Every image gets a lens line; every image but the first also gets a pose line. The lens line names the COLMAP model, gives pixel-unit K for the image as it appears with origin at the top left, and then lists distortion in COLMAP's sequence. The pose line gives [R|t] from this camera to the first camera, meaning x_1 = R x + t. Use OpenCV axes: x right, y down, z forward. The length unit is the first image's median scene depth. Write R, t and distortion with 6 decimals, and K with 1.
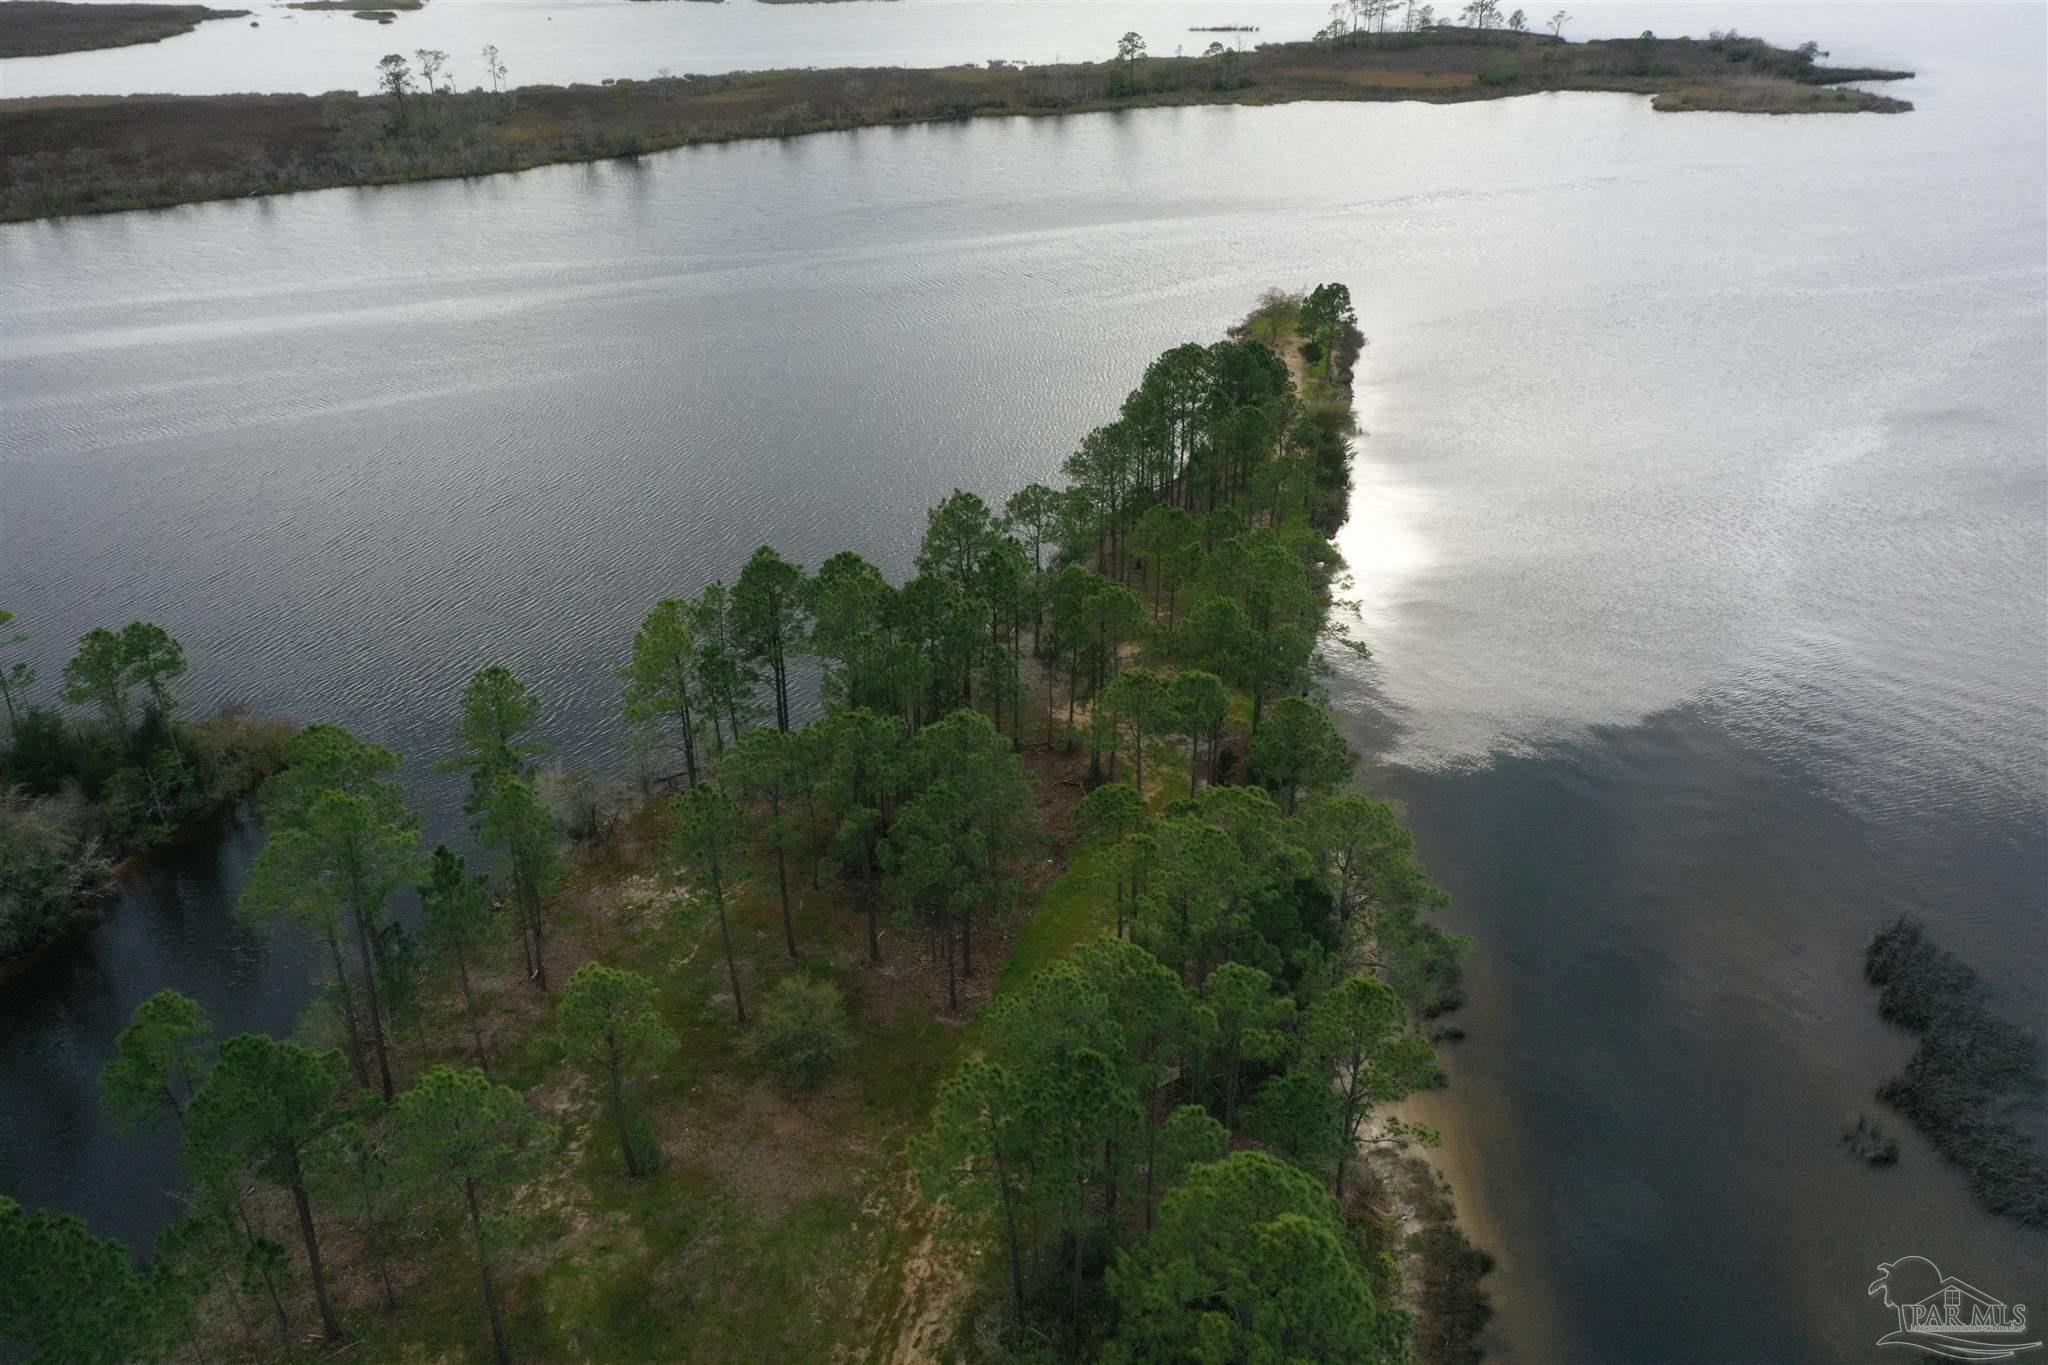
lens RADIAL K [[1627.9, 0, 1011.8], [0, 1627.9, 698.9], [0, 0, 1]] dist [0.008660, 0.003242]
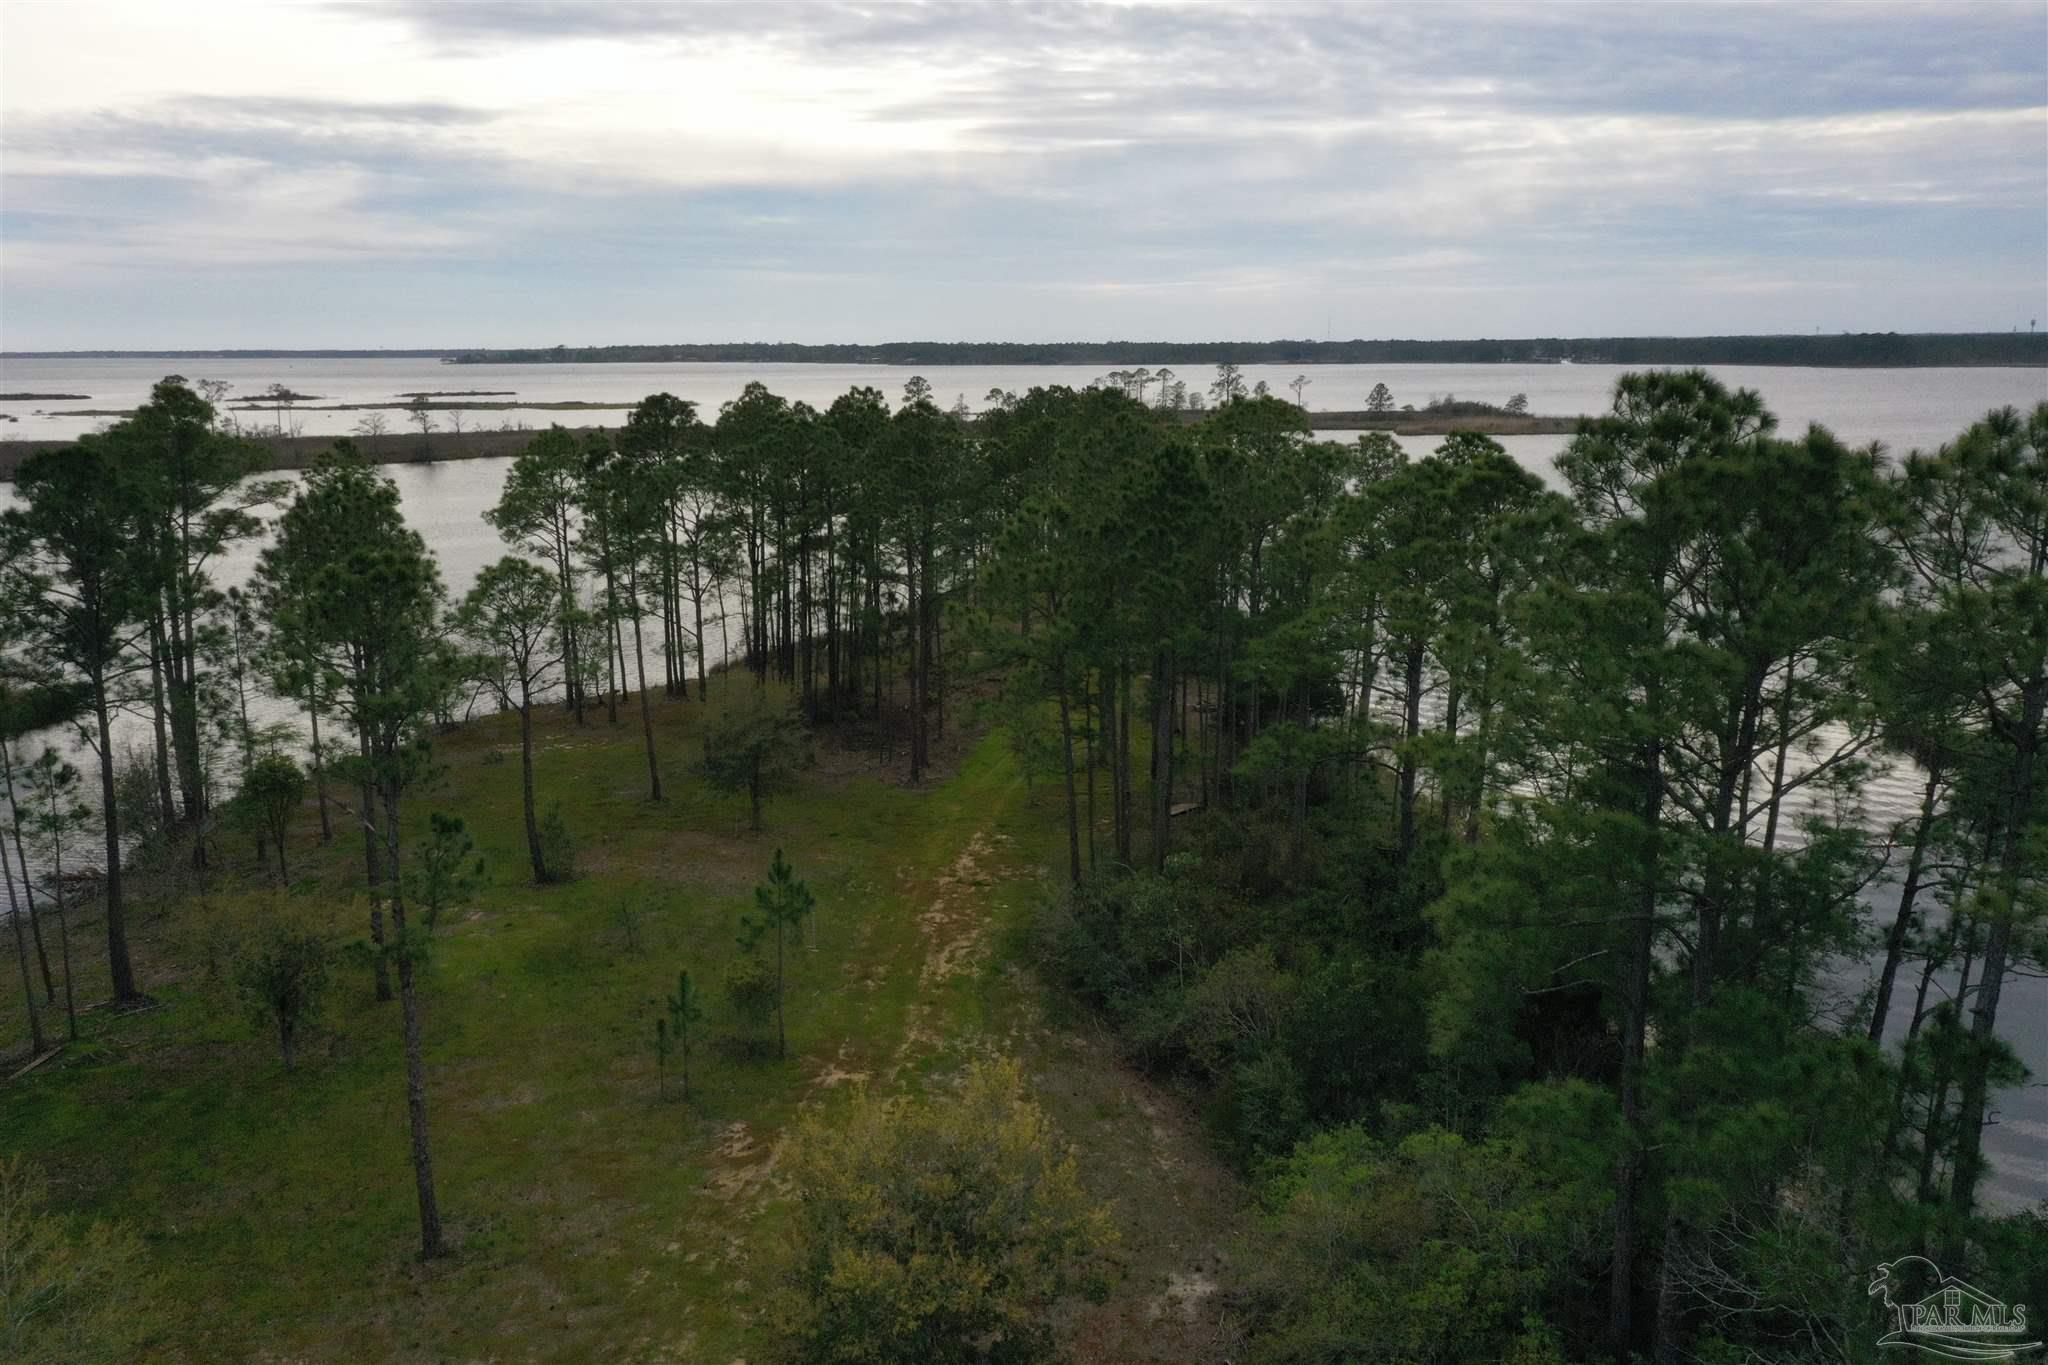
lens RADIAL K [[1627.9, 0, 1025.8], [0, 1627.9, 699.7], [0, 0, 1]] dist [0.008660, 0.003242]
pose [[0.988446, -0.032003, 0.148158, -0.085318], [0.069757, 0.963839, -0.257194, 0.308255], [-0.134569, 0.264557, 0.954935, 0.155850]]
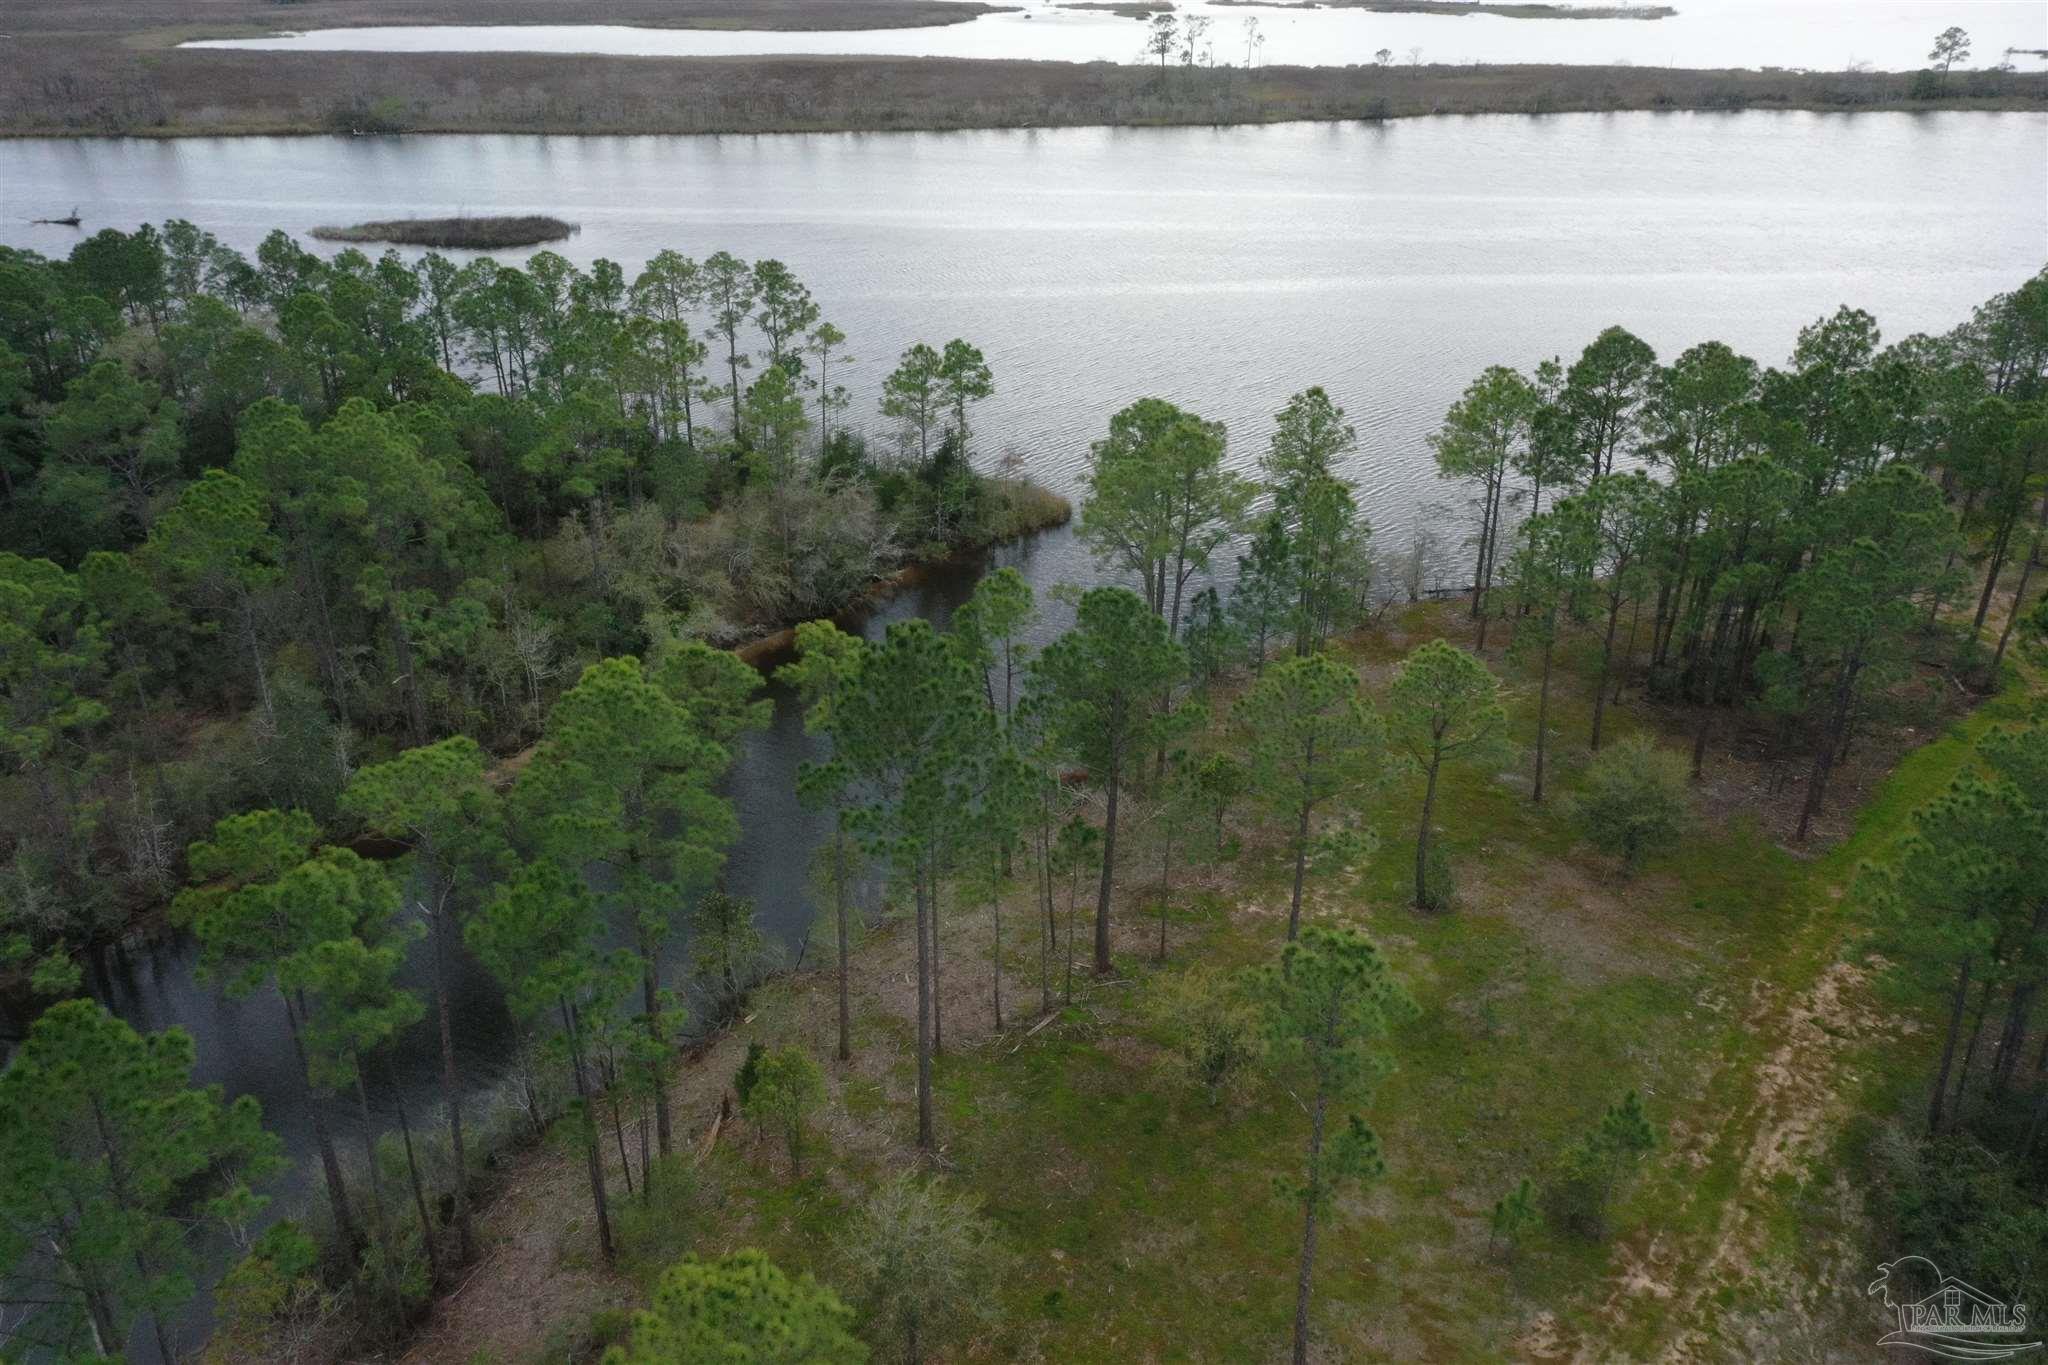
lens RADIAL K [[1627.9, 0, 1023.3], [0, 1627.9, 692.9], [0, 0, 1]] dist [0.008660, 0.003242]
pose [[0.922511, 0.175979, -0.343519, -0.107484], [-0.185270, 0.982670, 0.005866, 0.154963], [0.338598, 0.058232, 0.939127, 0.066406]]
